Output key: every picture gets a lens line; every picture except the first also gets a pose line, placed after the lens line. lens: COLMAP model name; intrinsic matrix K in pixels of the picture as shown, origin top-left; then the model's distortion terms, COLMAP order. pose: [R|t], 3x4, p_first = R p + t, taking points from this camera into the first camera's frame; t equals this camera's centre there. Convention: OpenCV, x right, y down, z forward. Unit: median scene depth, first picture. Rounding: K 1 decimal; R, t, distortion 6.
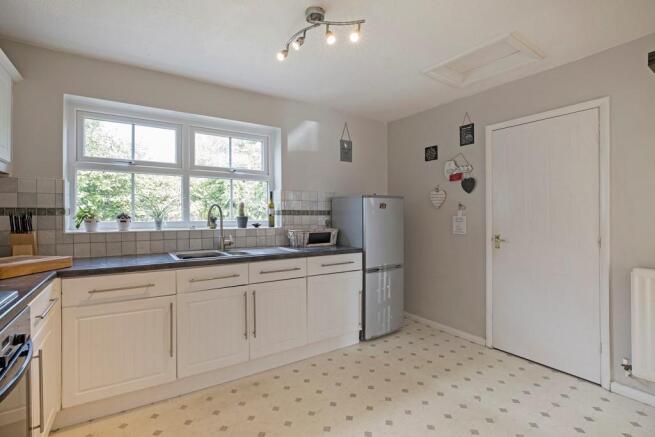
lens RADIAL K [[308.9, 0, 321.2], [0, 308.9, 211.7], [0, 0, 1]] dist [-0.004695, 0.000590]
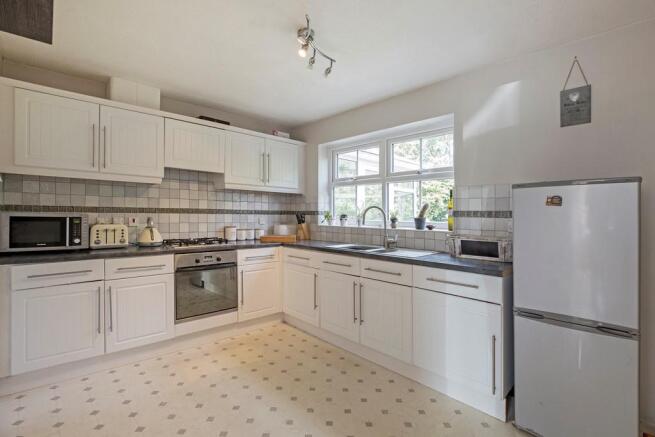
lens RADIAL K [[308.9, 0, 323.6], [0, 308.9, 221.6], [0, 0, 1]] dist [-0.004695, 0.000590]
pose [[0.177216, 0.023947, -0.983881, 0.728726], [-0.004391, 0.999713, 0.023541, 0.006202], [0.984162, 0.000149, 0.177271, 0.572307]]
